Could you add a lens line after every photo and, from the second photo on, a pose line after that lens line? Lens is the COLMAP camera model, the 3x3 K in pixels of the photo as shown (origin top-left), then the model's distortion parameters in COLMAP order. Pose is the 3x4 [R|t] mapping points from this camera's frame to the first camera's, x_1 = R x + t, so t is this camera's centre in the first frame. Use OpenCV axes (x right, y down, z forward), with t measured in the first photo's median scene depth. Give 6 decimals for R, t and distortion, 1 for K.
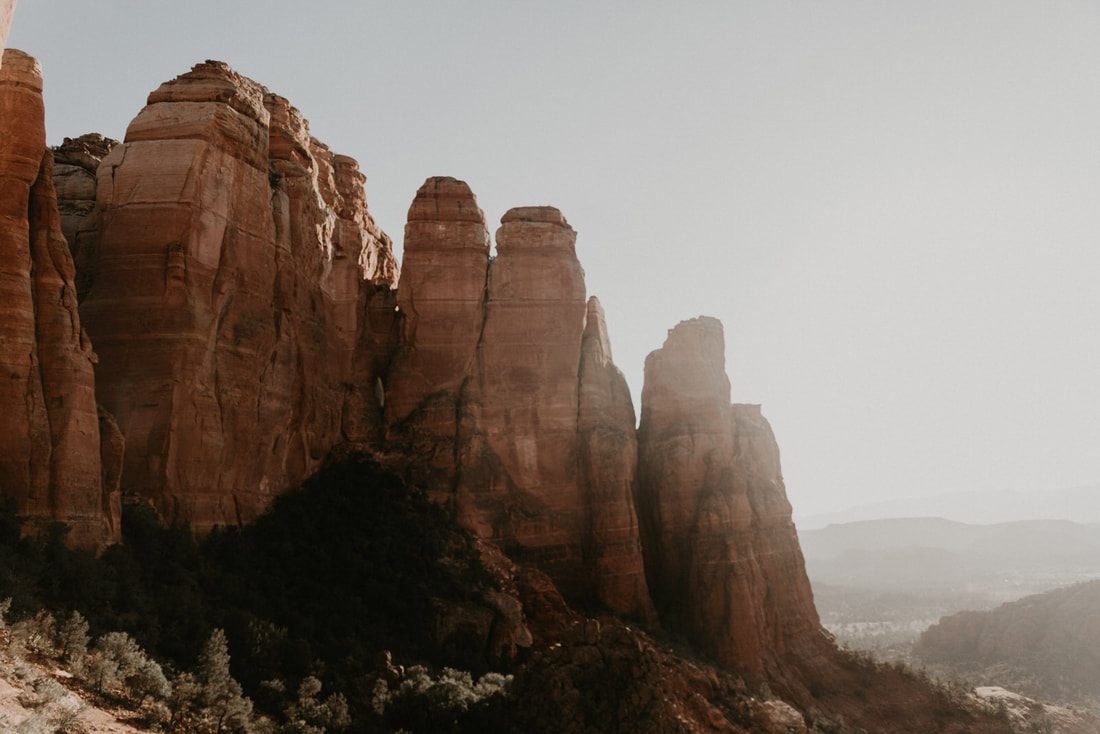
lens RADIAL K [[737.0, 0, 549.2], [0, 737.0, 367.7], [0, 0, 1]] dist [0.011340, -0.009885]
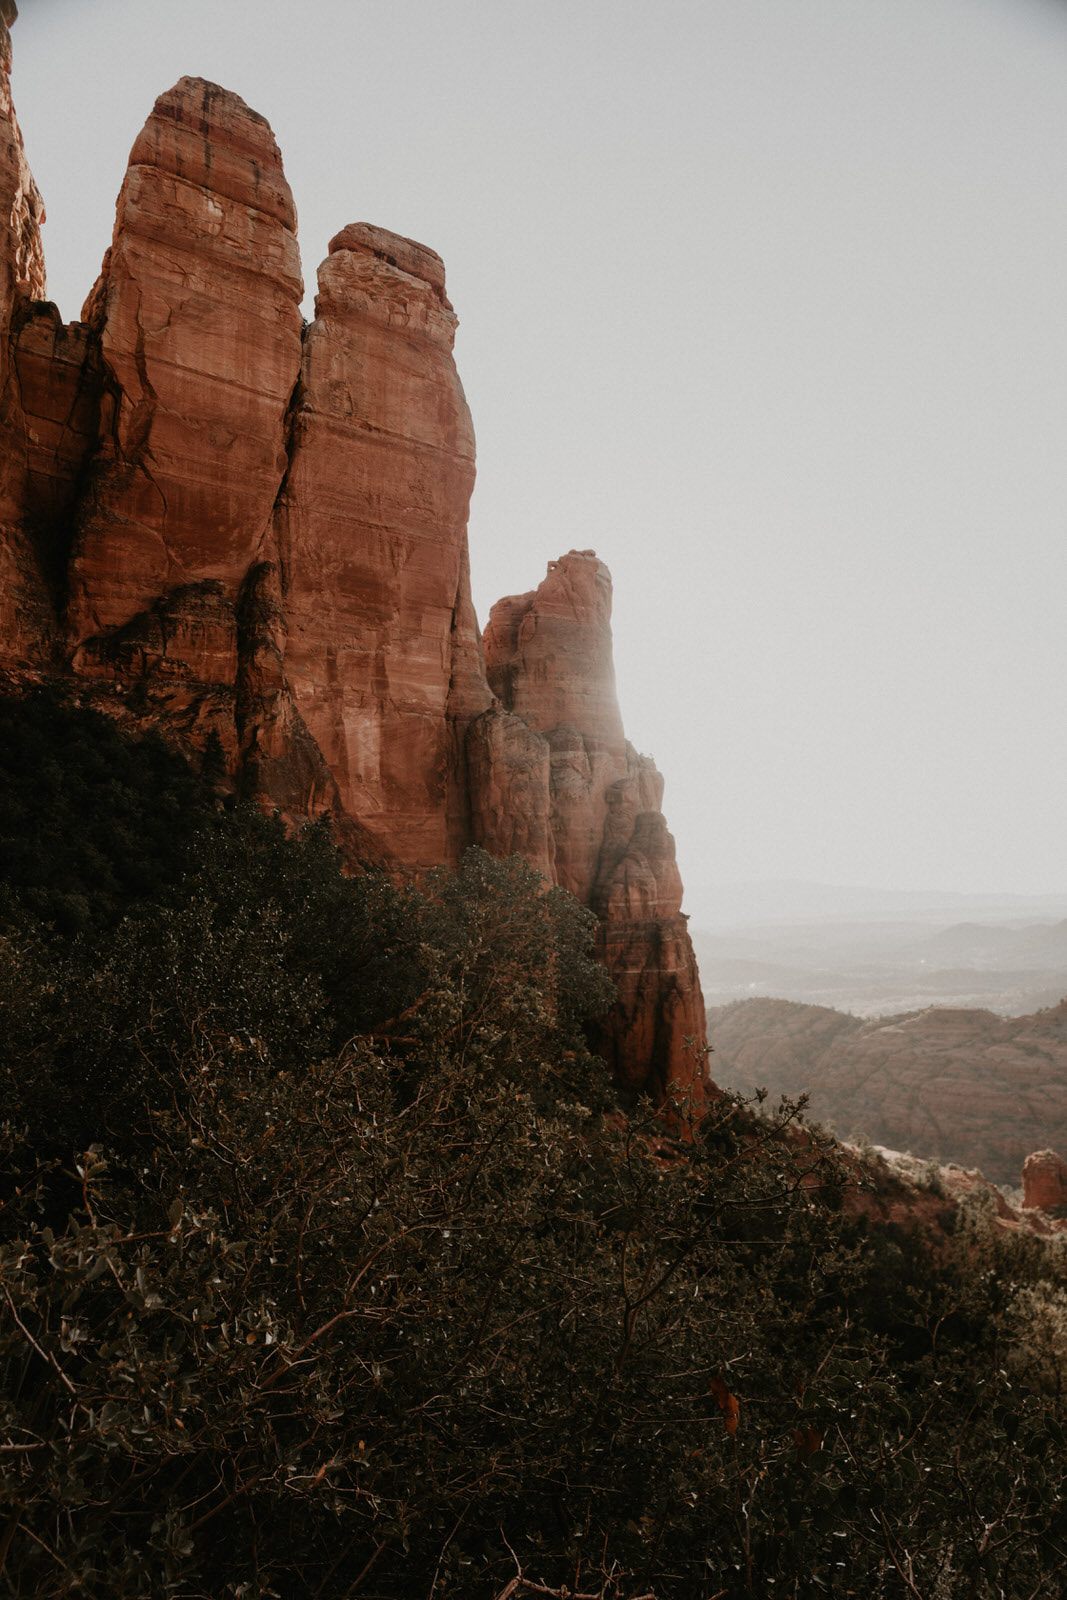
lens RADIAL K [[1072.0, 0, 500.3], [0, 1072.0, 831.4], [0, 0, 1]] dist [0.011340, -0.009885]
pose [[0.881703, 0.084408, 0.464193, -0.278189], [-0.146284, 0.984289, 0.098876, 0.089860], [-0.448554, -0.155083, 0.880198, 0.330819]]
